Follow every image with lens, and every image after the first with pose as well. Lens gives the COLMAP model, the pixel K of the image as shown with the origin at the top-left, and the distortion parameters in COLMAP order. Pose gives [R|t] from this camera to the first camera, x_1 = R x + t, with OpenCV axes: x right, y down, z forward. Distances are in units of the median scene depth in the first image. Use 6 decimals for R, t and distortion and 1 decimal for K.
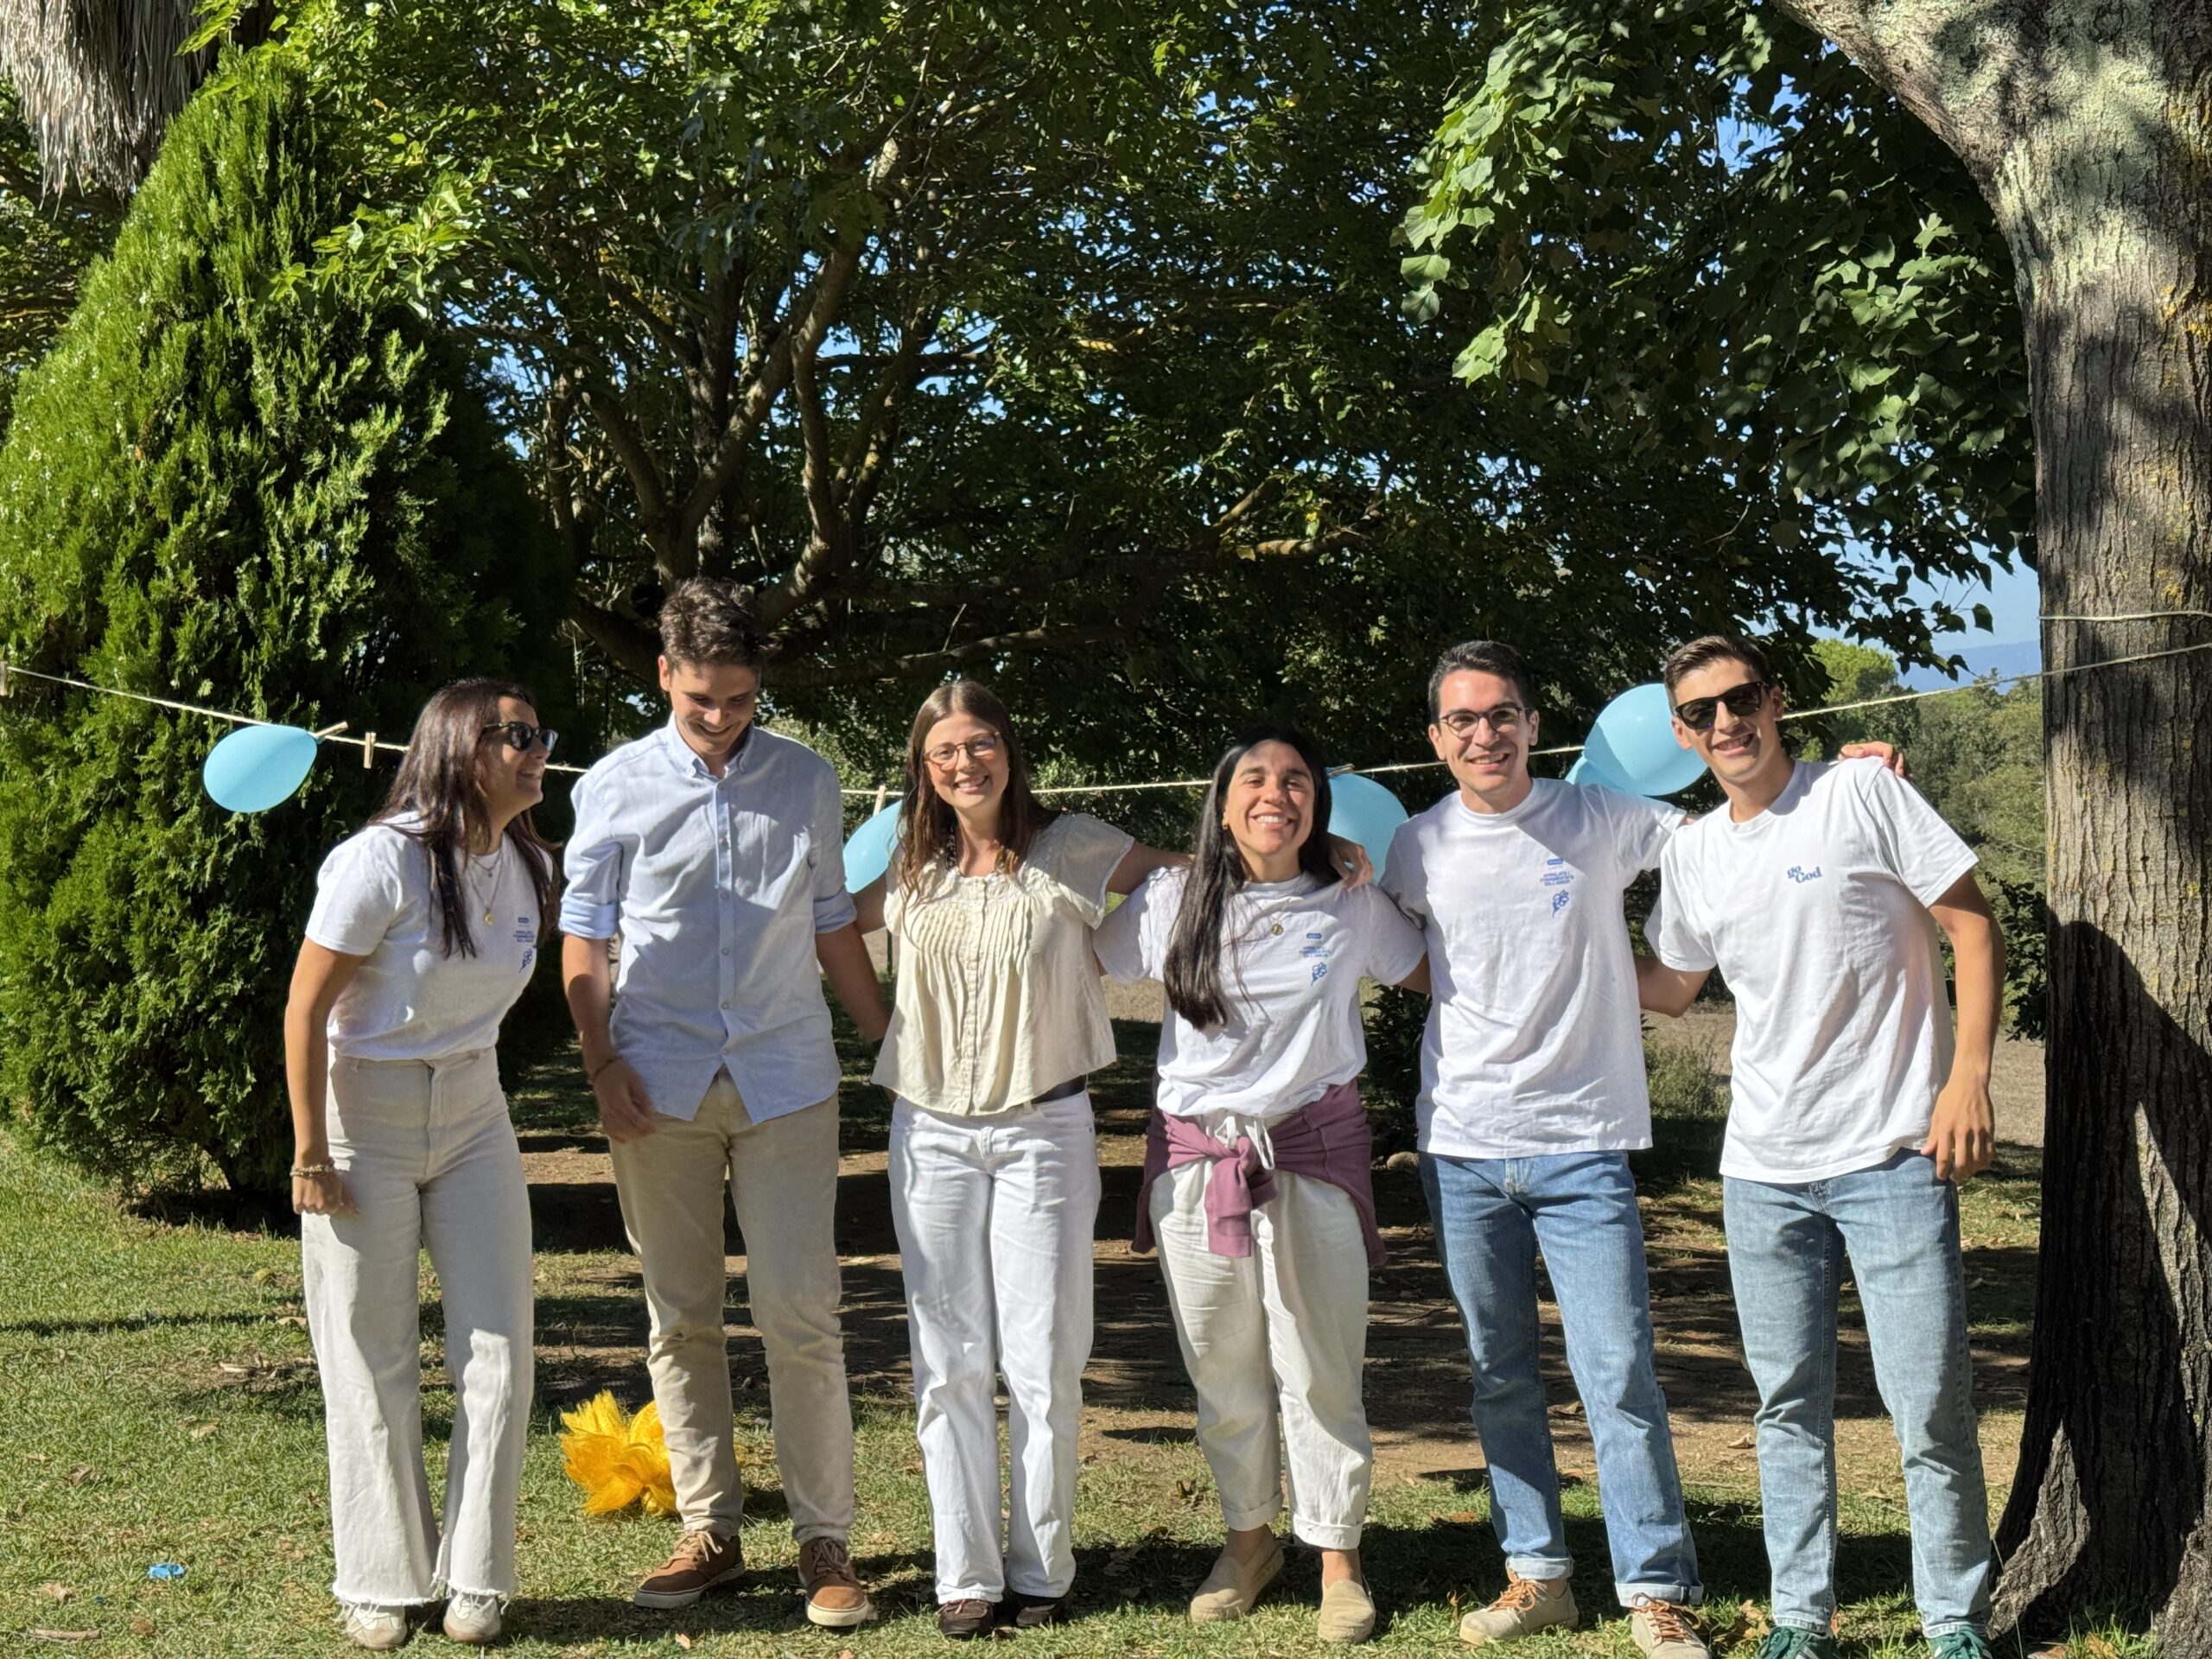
lens RADIAL K [[3092.2, 0, 1164.8], [0, 3092.2, 830.4], [0, 0, 1]] dist [-0.018365, 0.605612]
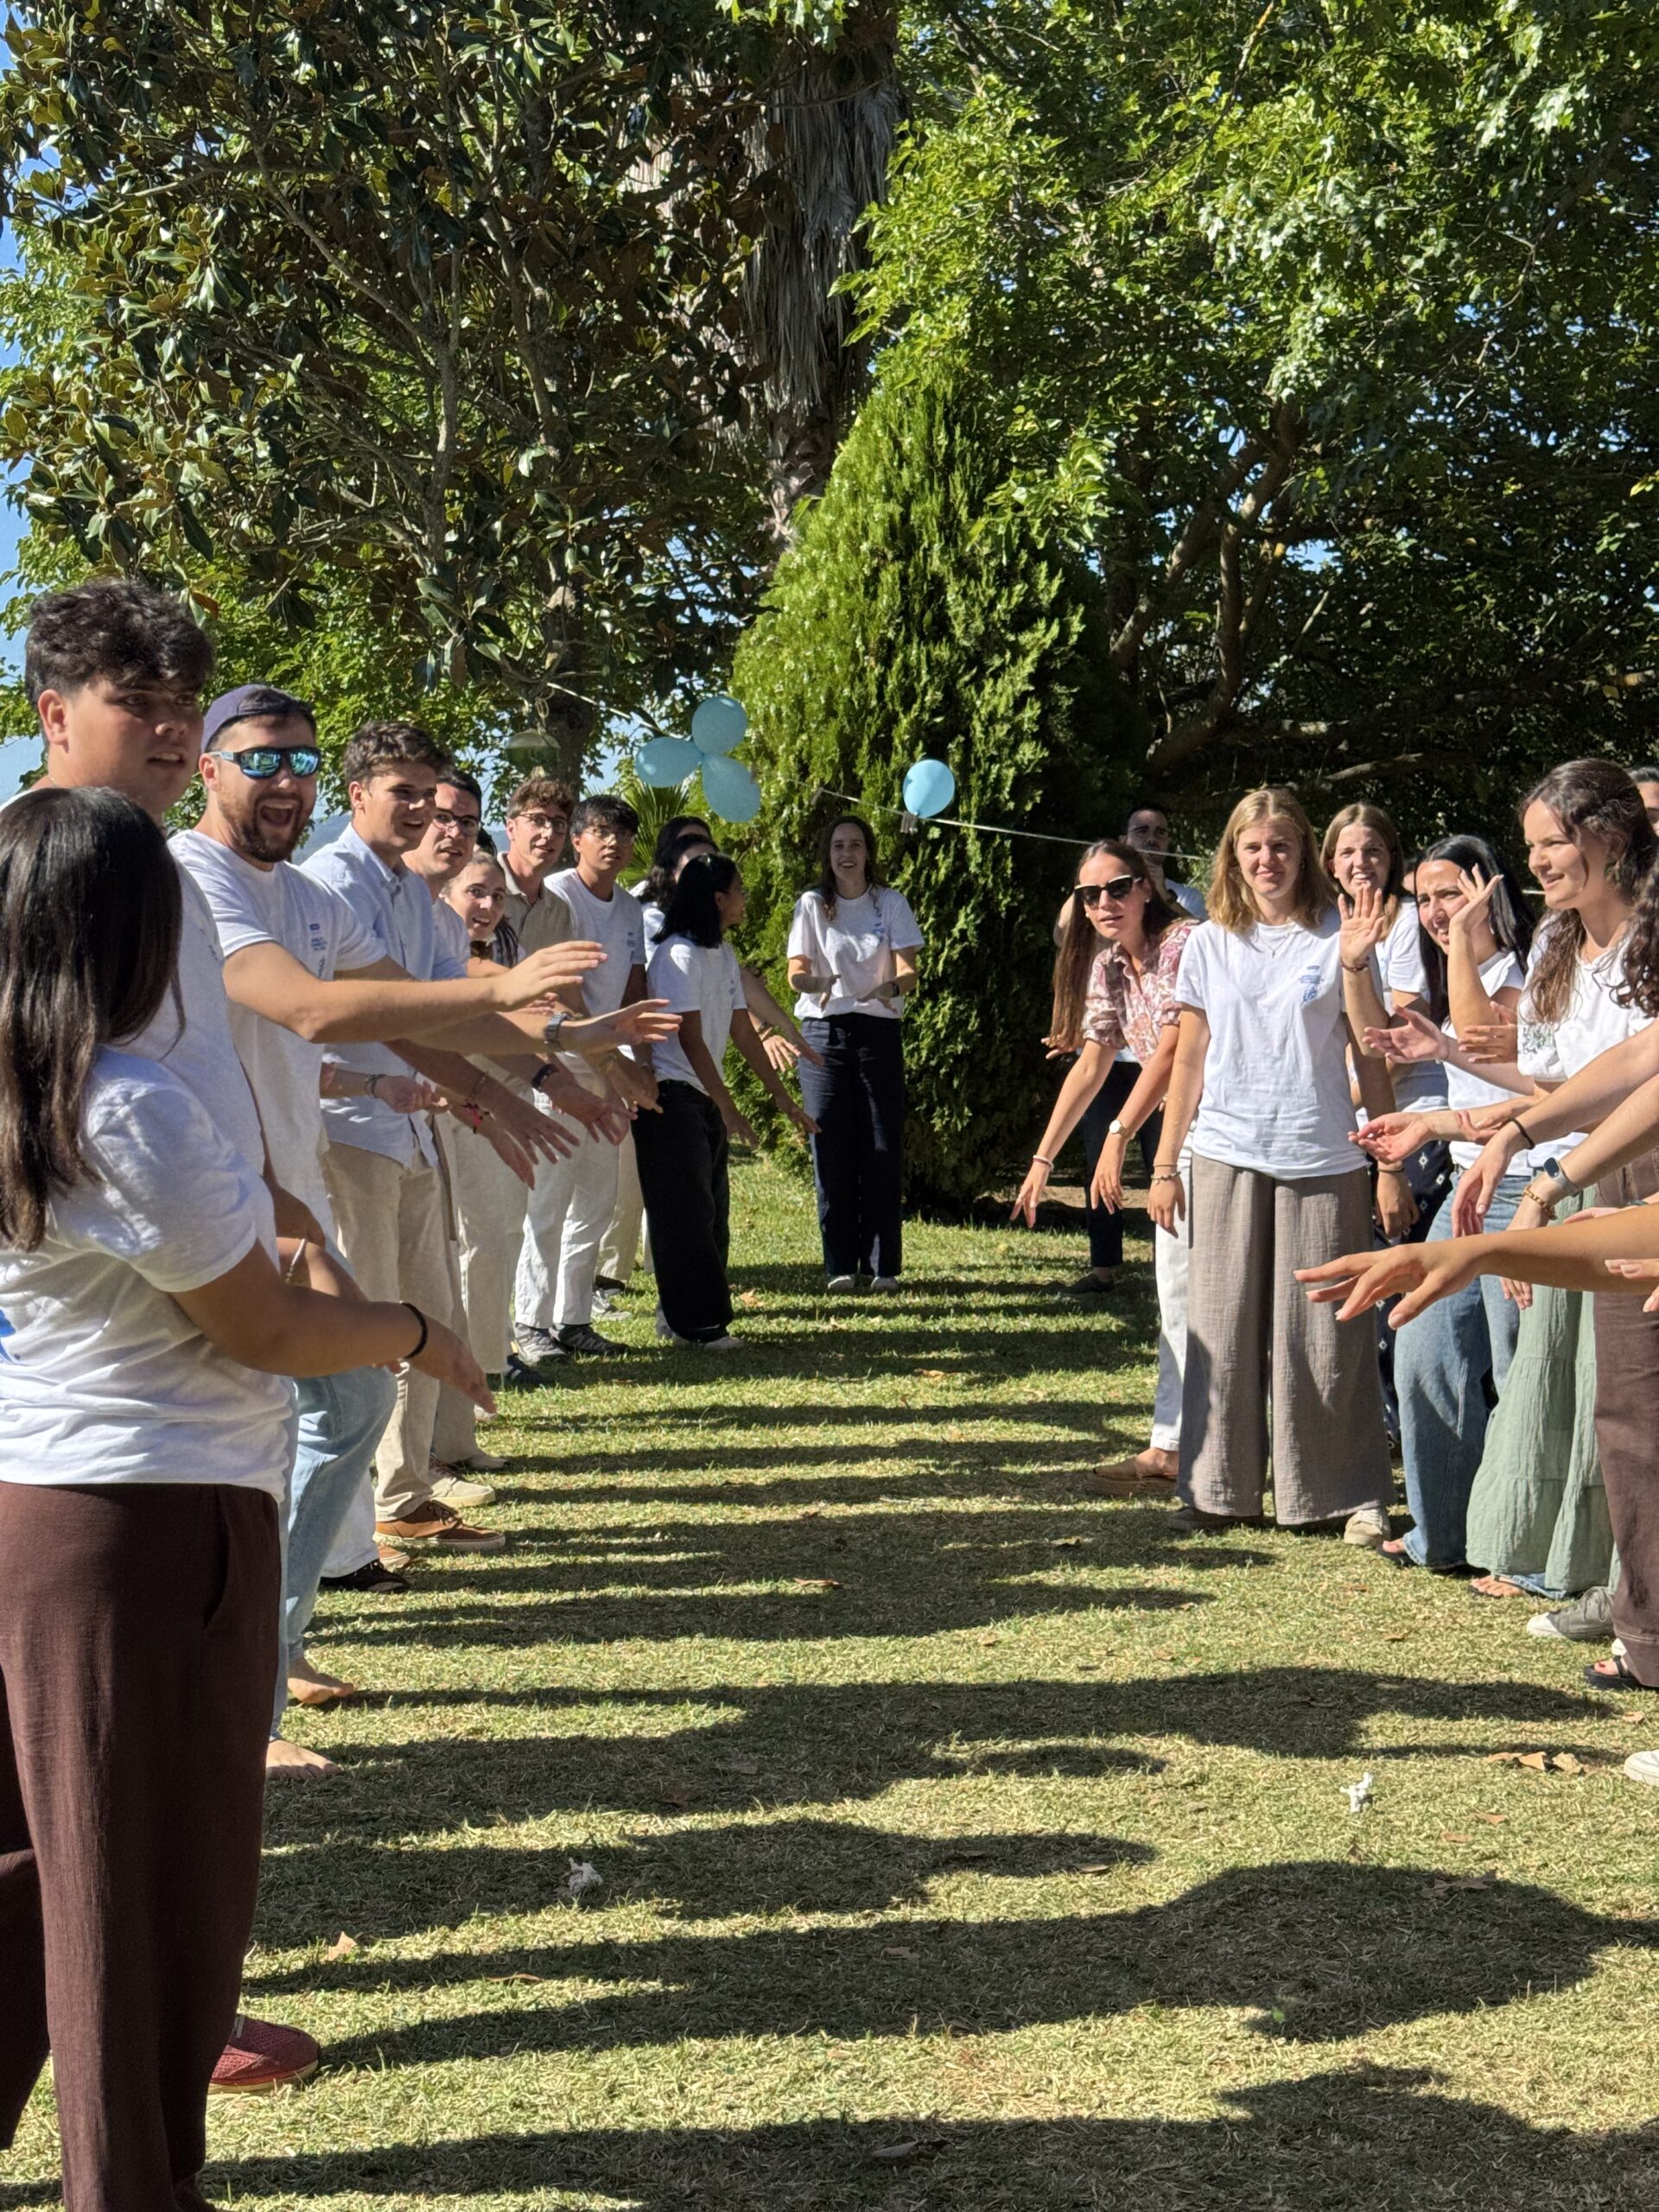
lens RADIAL K [[3081.4, 0, 829.5], [0, 3081.4, 1106.0], [0, 0, 1]] dist [0.099574, -0.000615]
pose [[0.988534, -0.008255, -0.150775, -0.142533], [0.016368, 0.998479, 0.052646, 0.002804], [0.150111, -0.054510, 0.987165, -0.360434]]
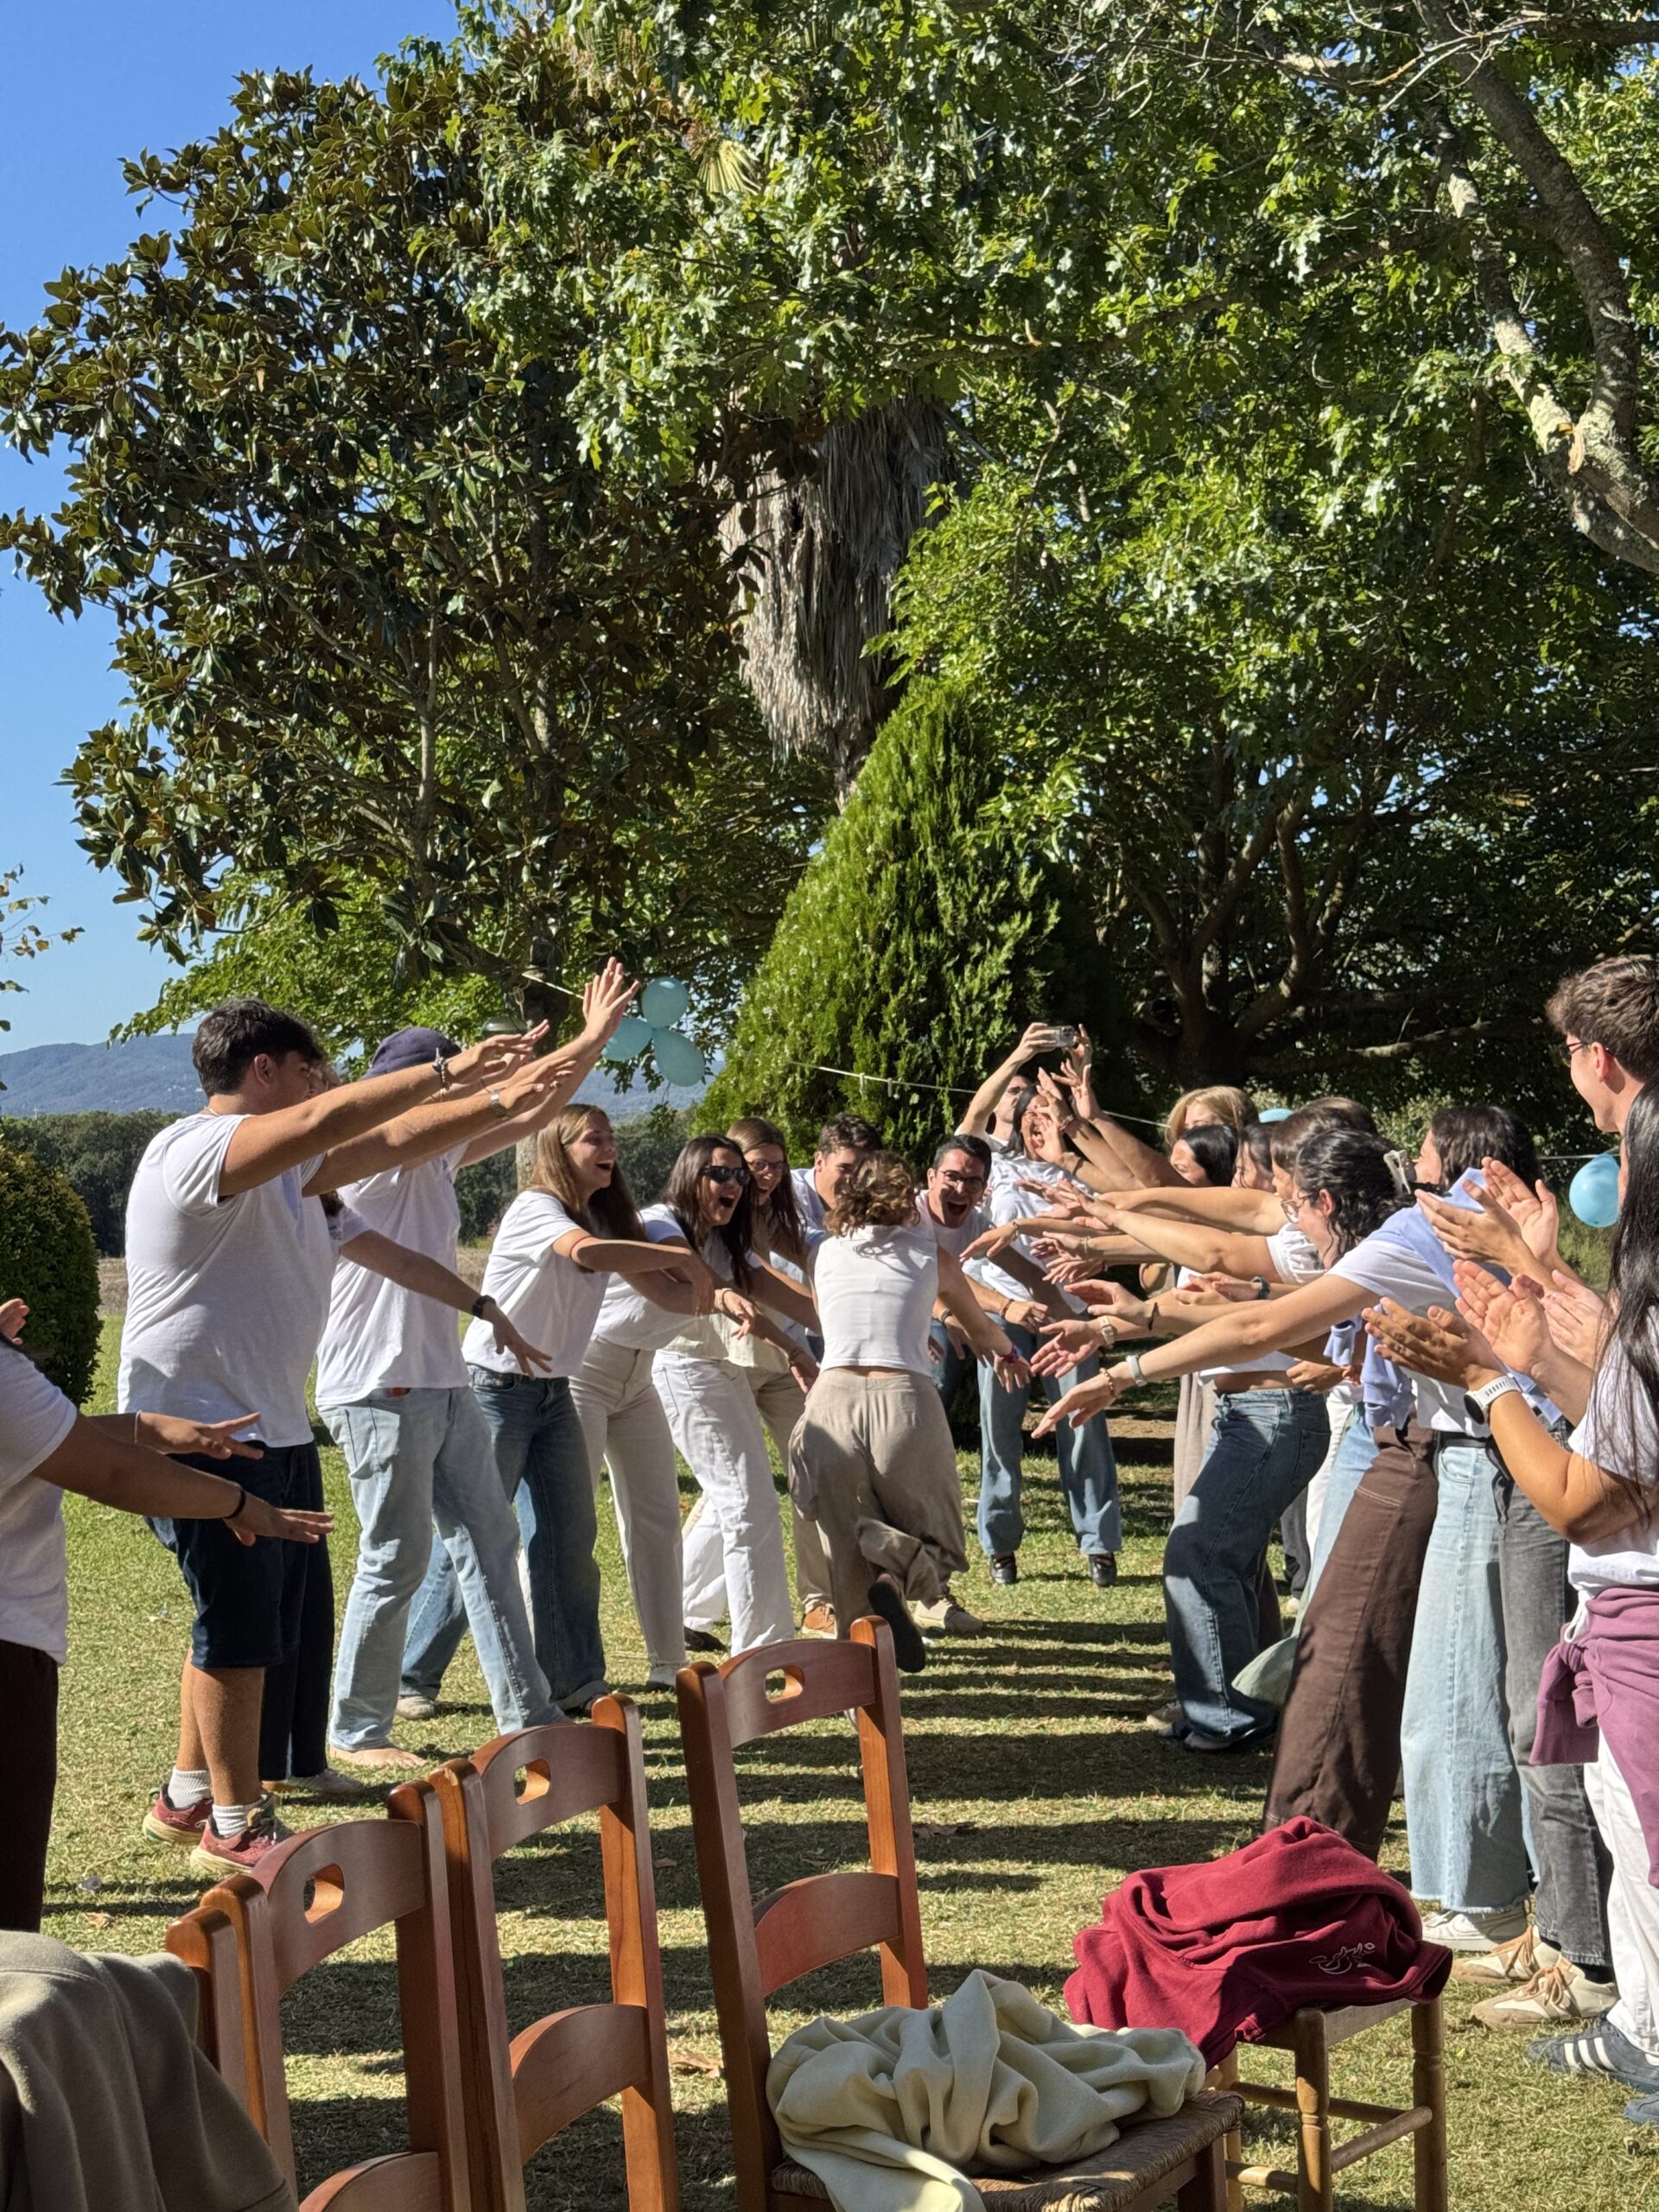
lens RADIAL K [[3092.2, 0, 919.5], [0, 3092.2, 1150.8], [0, 0, 1]] dist [-0.018365, 0.605612]
pose [[0.972338, -0.012360, -0.233252, 0.057462], [0.009539, 0.999867, -0.013217, 0.001318], [0.233384, 0.010626, 0.972327, -0.507708]]
